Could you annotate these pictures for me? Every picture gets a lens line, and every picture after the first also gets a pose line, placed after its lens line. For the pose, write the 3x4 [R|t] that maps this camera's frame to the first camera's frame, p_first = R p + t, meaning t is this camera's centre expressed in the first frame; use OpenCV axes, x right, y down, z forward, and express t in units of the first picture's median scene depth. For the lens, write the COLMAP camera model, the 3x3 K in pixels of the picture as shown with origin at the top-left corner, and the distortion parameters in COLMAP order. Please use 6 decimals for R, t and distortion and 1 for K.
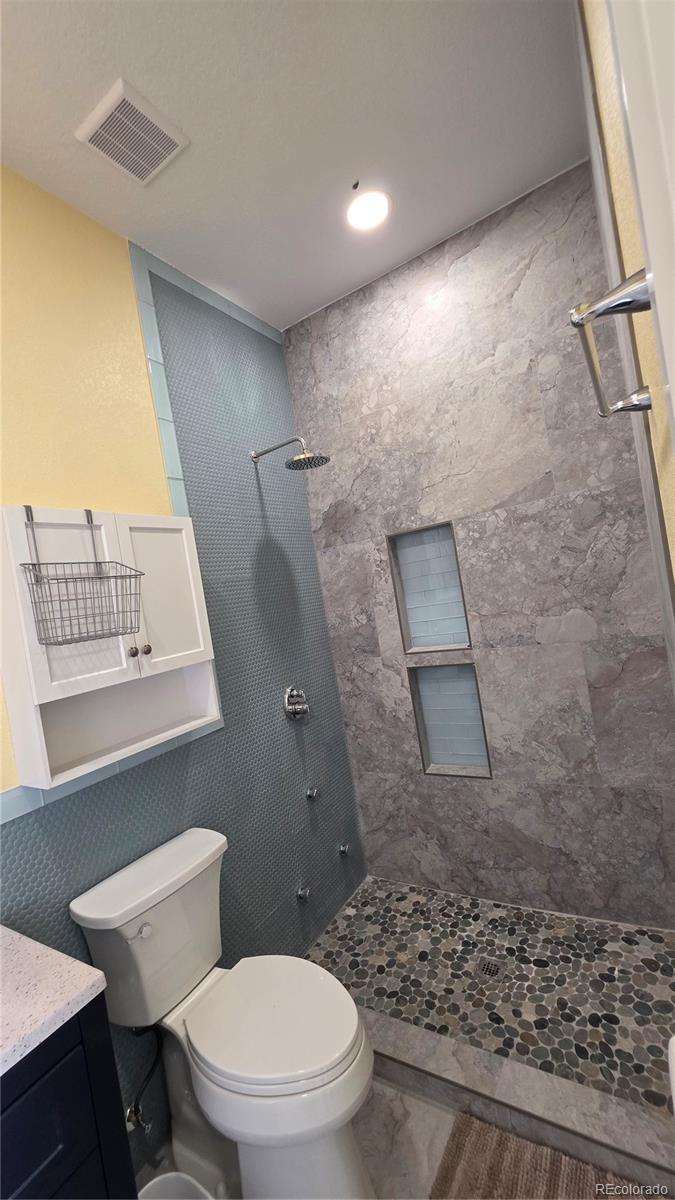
lens RADIAL K [[477.9, 0, 338.7], [0, 477.9, 600.4], [0, 0, 1]] dist [-0.000630, -0.000361]
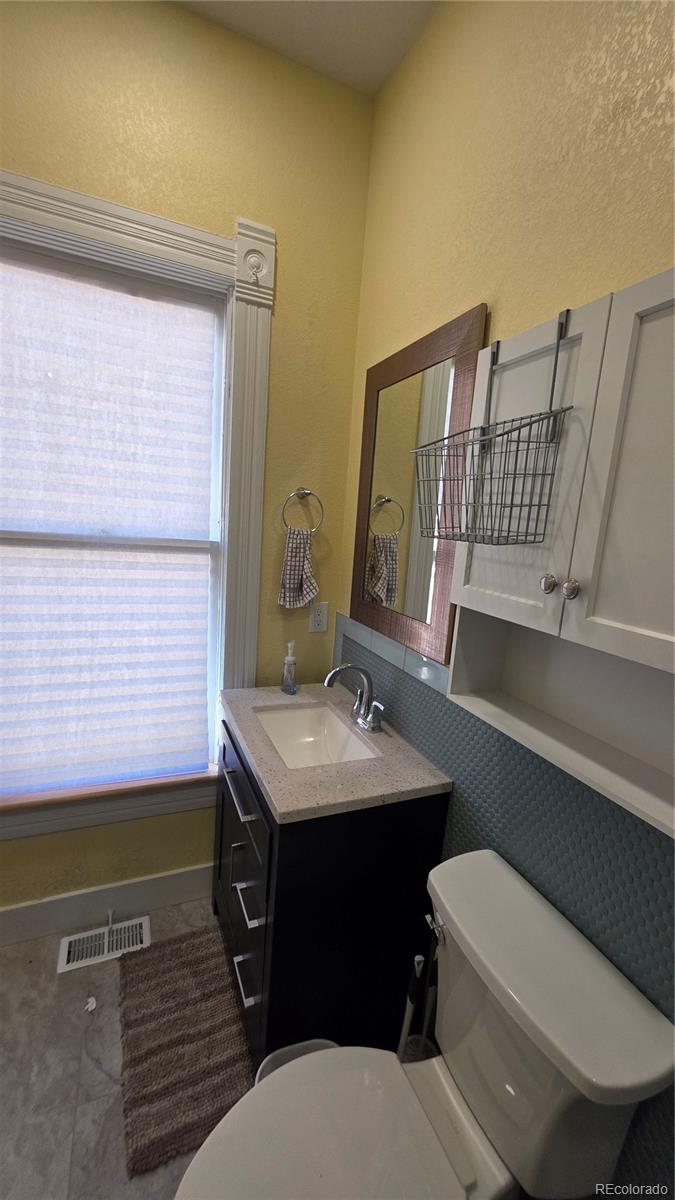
lens RADIAL K [[477.9, 0, 338.4], [0, 477.9, 598.7], [0, 0, 1]] dist [-0.000630, -0.000361]
pose [[-0.570138, 0.249033, -0.782895, 0.137331], [0.011147, 0.955208, 0.295726, -0.039555], [0.821473, 0.159877, -0.547377, 1.139456]]
